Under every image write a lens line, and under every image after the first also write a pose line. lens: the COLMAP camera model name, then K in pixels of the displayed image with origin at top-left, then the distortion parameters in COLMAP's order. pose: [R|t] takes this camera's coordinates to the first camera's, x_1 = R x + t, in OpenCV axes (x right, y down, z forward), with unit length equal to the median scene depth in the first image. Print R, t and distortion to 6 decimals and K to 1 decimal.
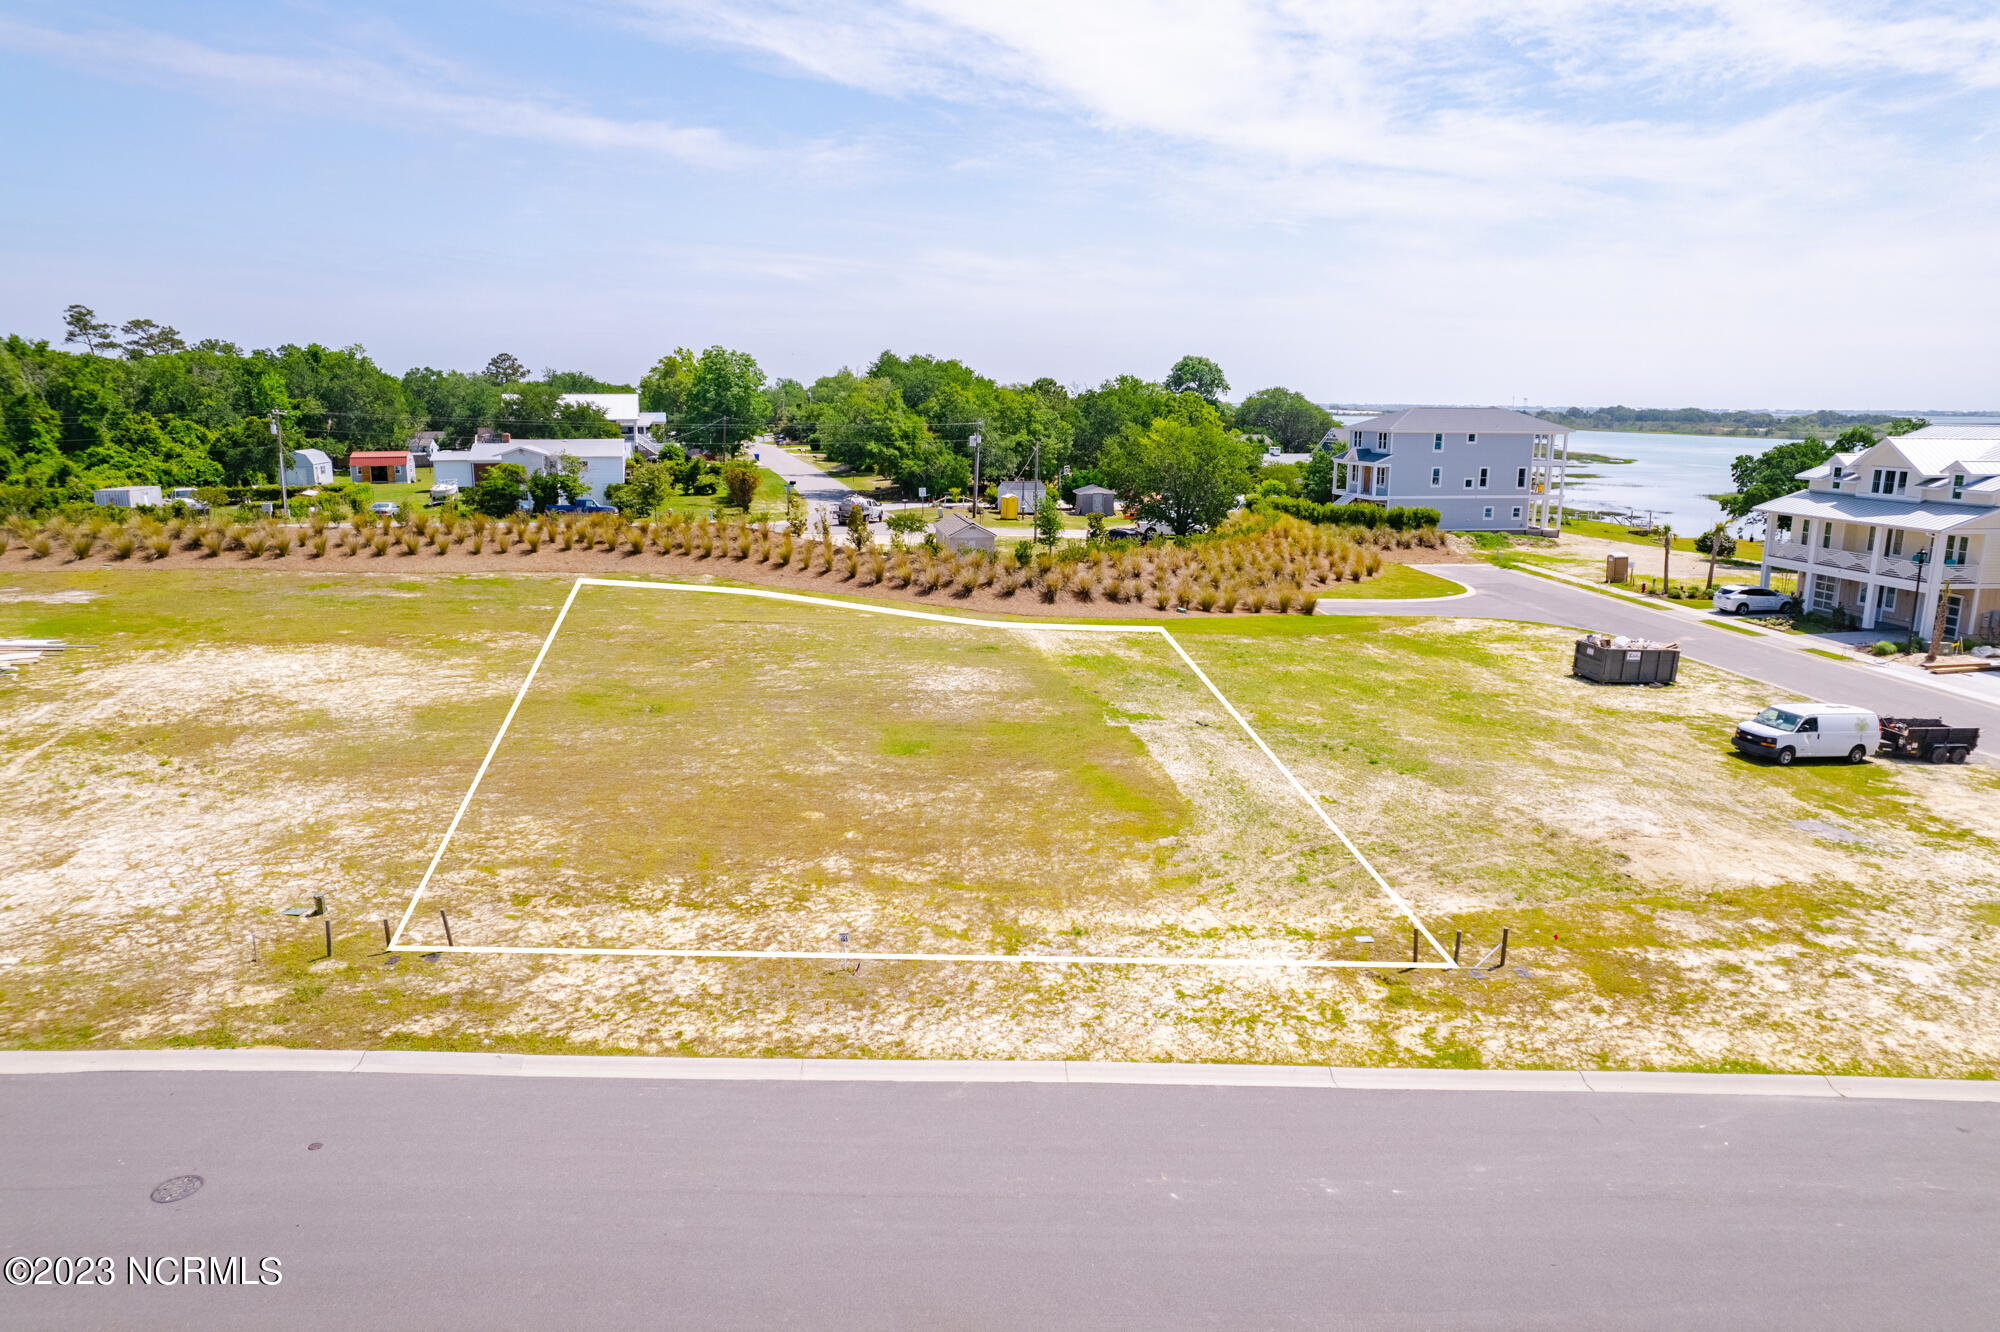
lens RADIAL K [[1274.6, 0, 994.4], [0, 1274.6, 668.1], [0, 0, 1]] dist [-0.055805, 0.048132]
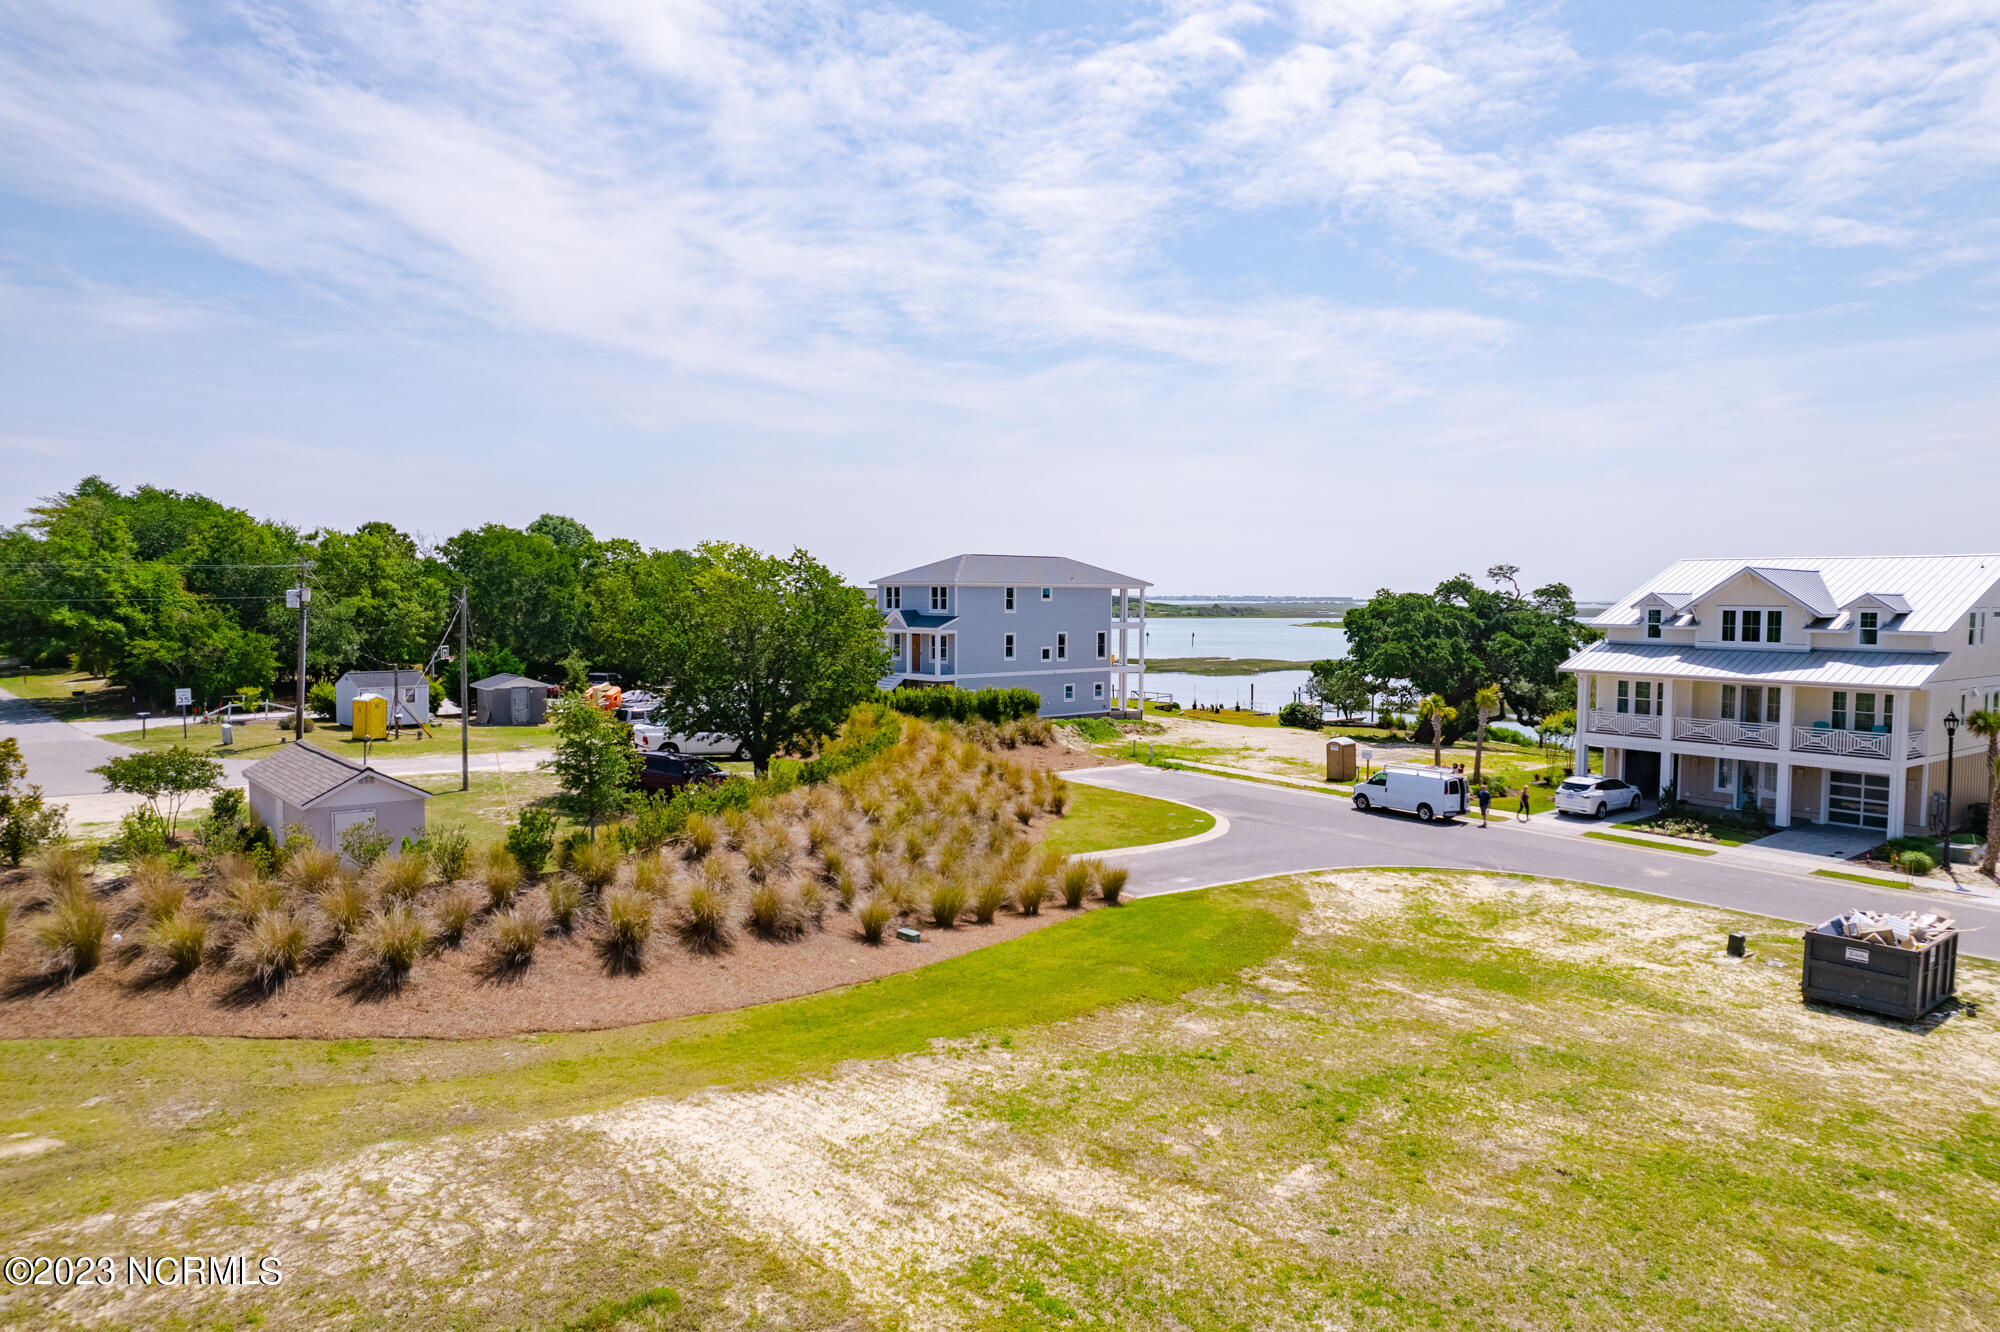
lens RADIAL K [[1272.6, 0, 1009.3], [0, 1272.6, 666.1], [0, 0, 1]] dist [-0.080669, 0.070691]
pose [[0.851462, -0.028394, 0.523647, -0.044598], [0.105495, 0.987394, -0.117998, -0.069272], [-0.513696, 0.155713, 0.843724, 0.498732]]
